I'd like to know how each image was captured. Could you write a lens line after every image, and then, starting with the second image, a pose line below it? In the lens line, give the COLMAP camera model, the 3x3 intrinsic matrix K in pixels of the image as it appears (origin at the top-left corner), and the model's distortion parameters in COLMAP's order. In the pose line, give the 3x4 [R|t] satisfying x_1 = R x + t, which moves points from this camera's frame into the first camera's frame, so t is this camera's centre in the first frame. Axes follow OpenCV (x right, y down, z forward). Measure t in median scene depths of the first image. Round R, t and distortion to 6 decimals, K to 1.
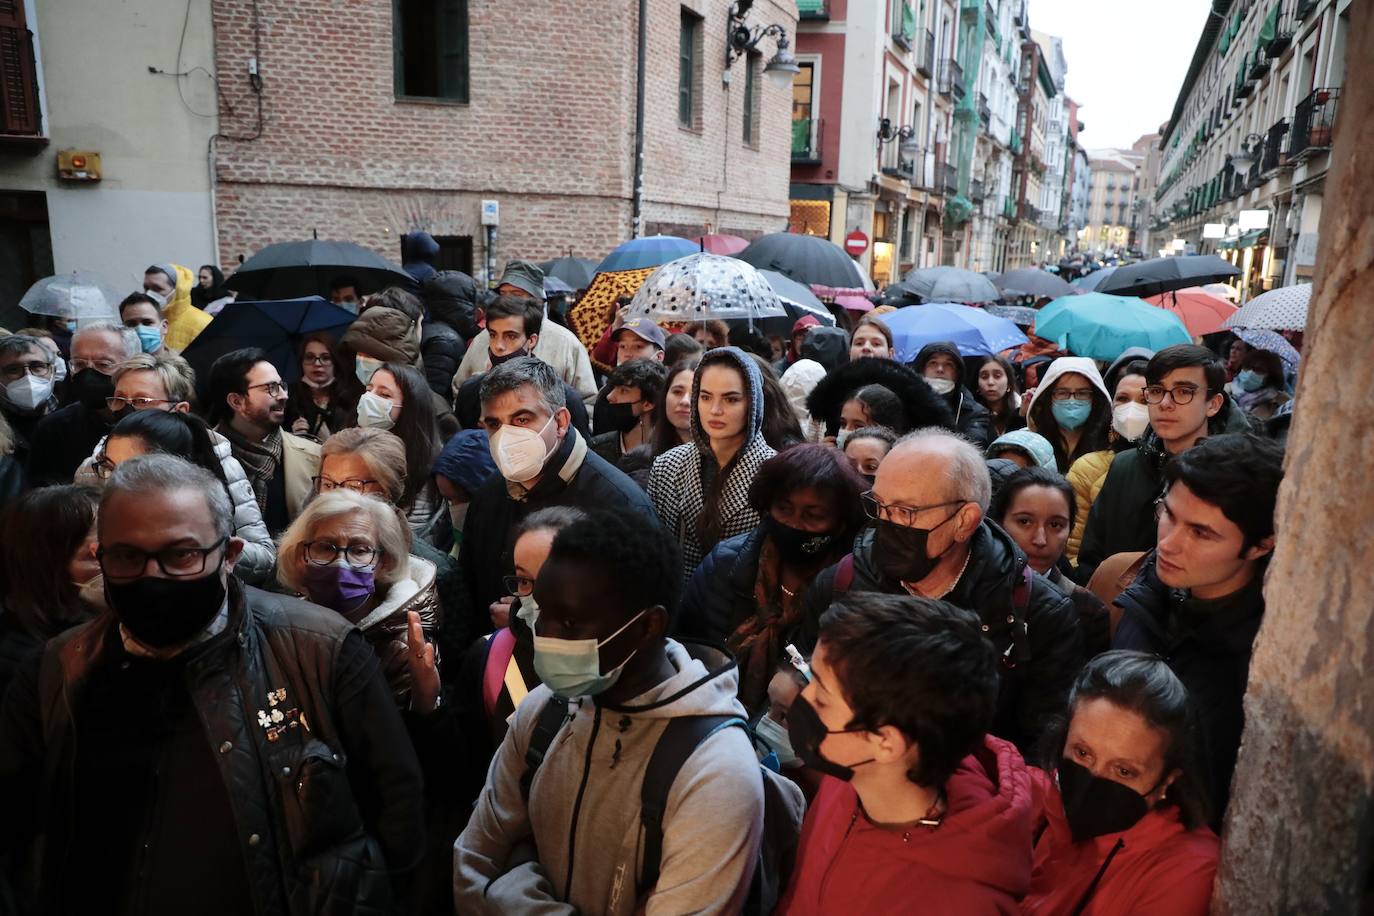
lens RADIAL K [[948.0, 0, 693.1], [0, 948.0, 455.5], [0, 0, 1]] dist [-0.062295, 0.034371]
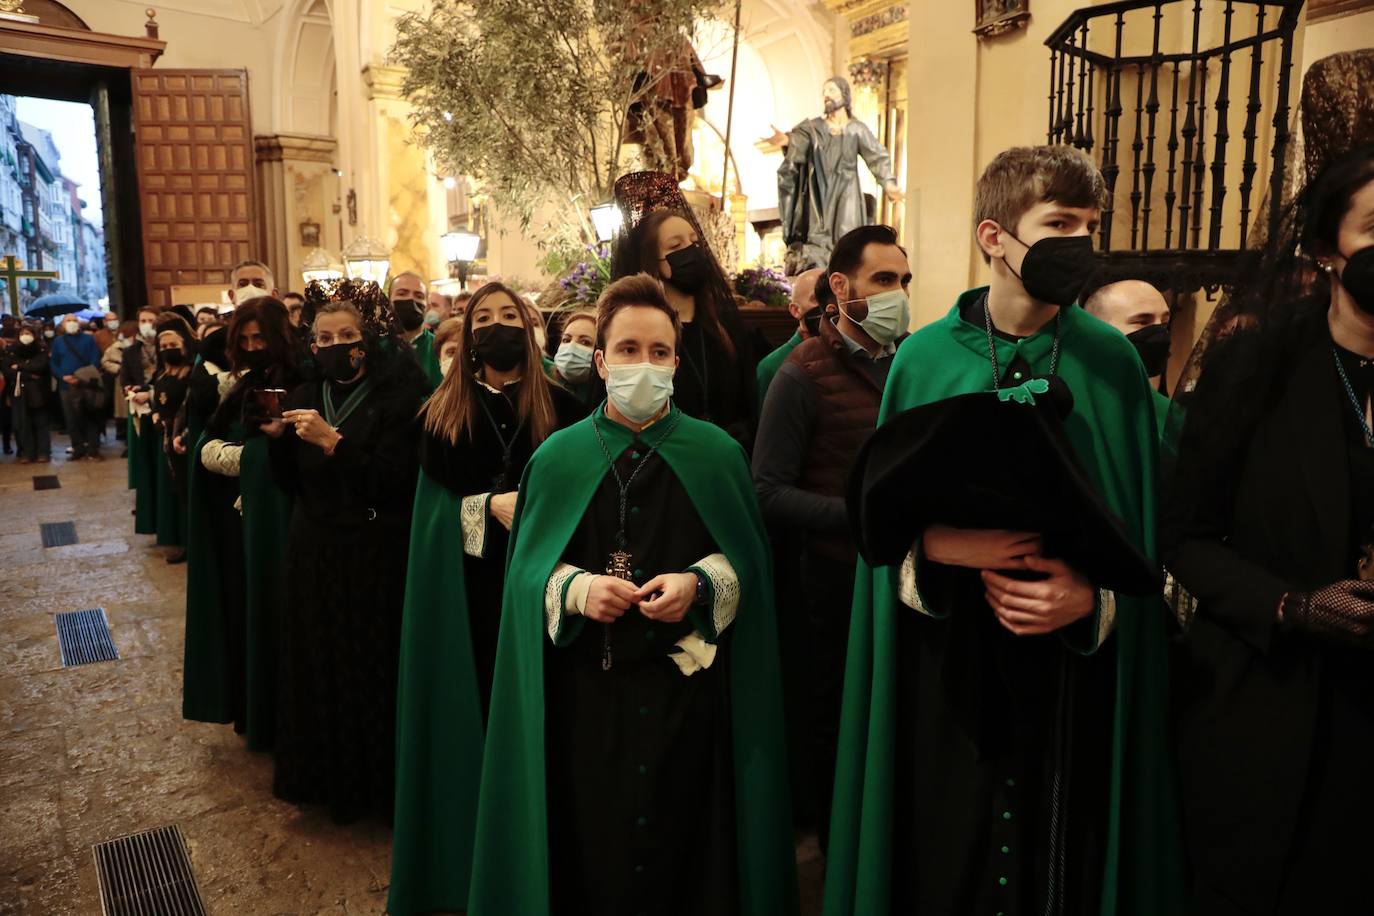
lens RADIAL K [[948.0, 0, 693.1], [0, 948.0, 455.5], [0, 0, 1]] dist [-0.062295, 0.034371]
pose [[0.587437, -0.142114, 0.796694, -0.143691], [0.195976, 0.980139, 0.030335, 0.084535], [-0.785182, 0.138313, 0.603621, -0.354631]]
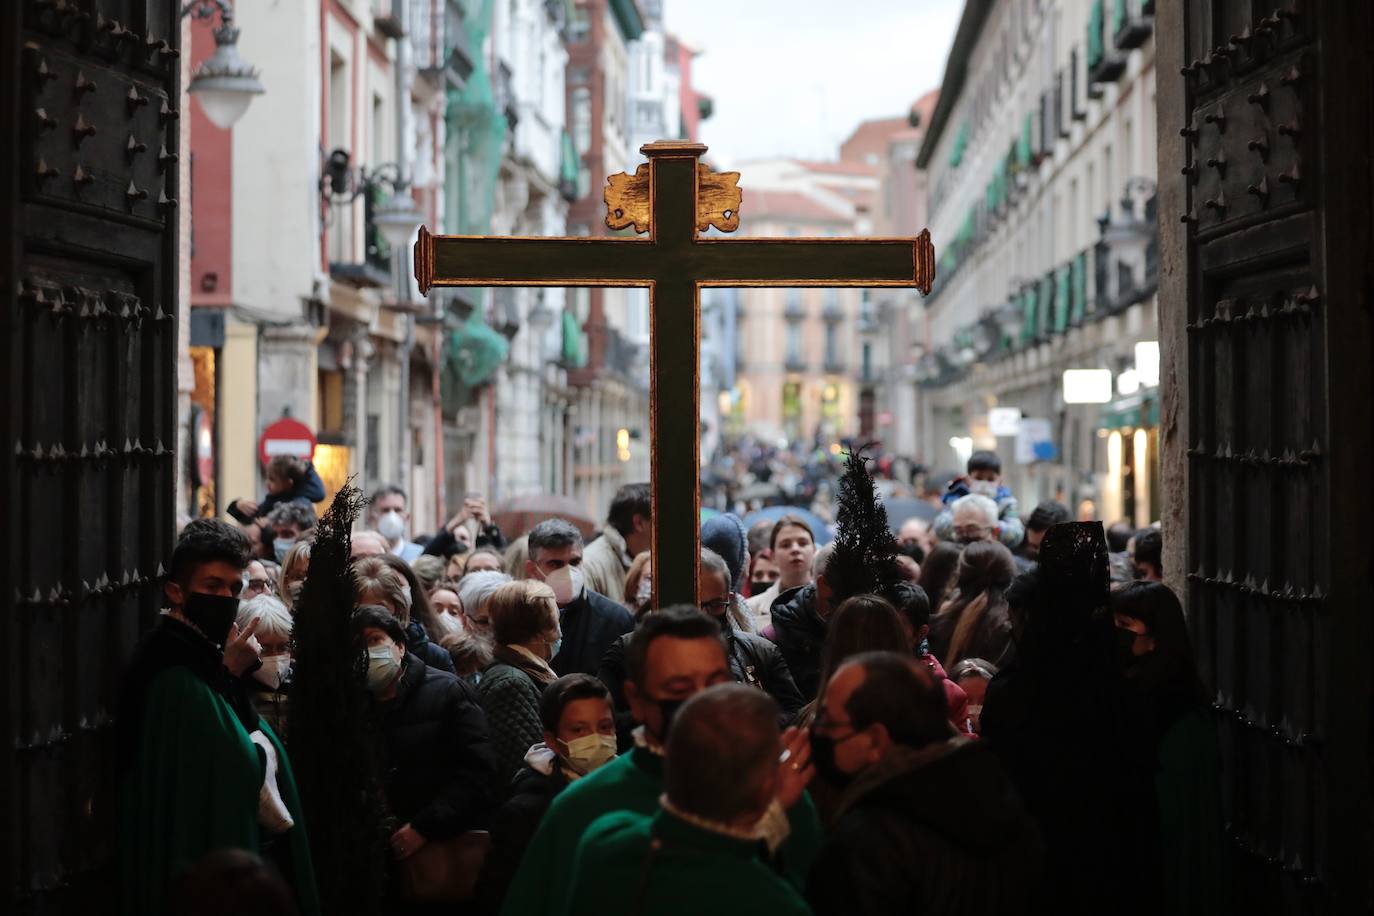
lens RADIAL K [[3178.4, 0, 687.0], [0, 3178.4, 458.0], [0, 0, 1]] dist [-0.224939, 0.031163]
pose [[0.929924, -0.032374, 0.366325, -0.081963], [0.111529, 0.974031, -0.197039, 0.031549], [-0.350433, 0.224087, 0.909385, -0.141376]]
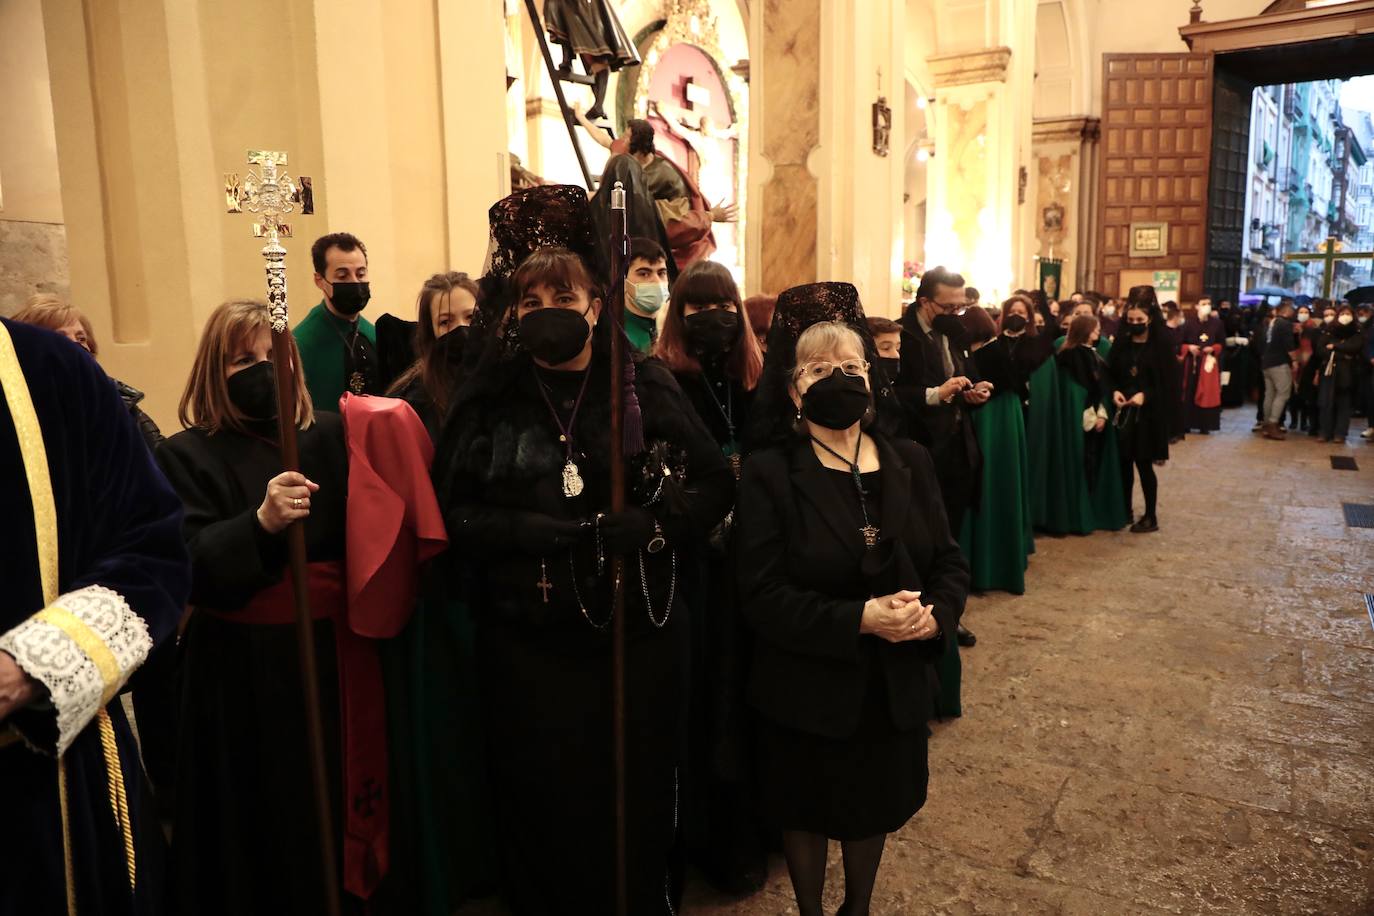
lens RADIAL K [[948.0, 0, 693.1], [0, 948.0, 455.5], [0, 0, 1]] dist [-0.062295, 0.034371]
pose [[0.966061, -0.004178, -0.258279, -0.151622], [-0.016017, 0.996976, -0.076040, 0.084854], [0.257815, 0.077596, 0.963073, -0.352266]]
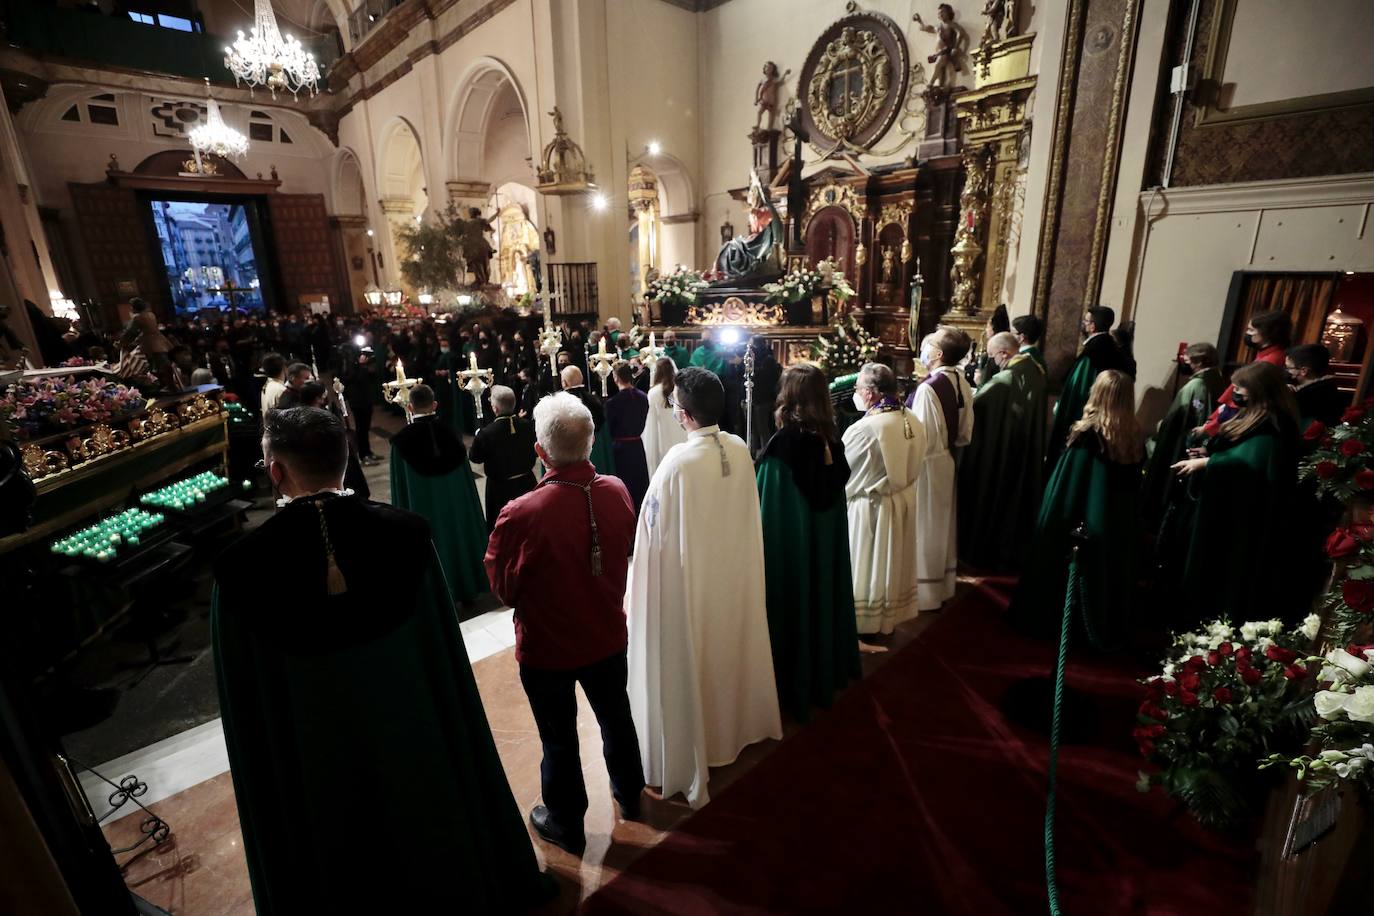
lens RADIAL K [[629.3, 0, 688.5], [0, 629.3, 452.1], [0, 0, 1]] dist [-0.041163, 0.012723]
pose [[0.489943, -0.282531, 0.824701, -0.255431], [0.229954, 0.954404, 0.190354, 0.094486], [-0.840879, 0.096381, 0.532572, -0.508563]]
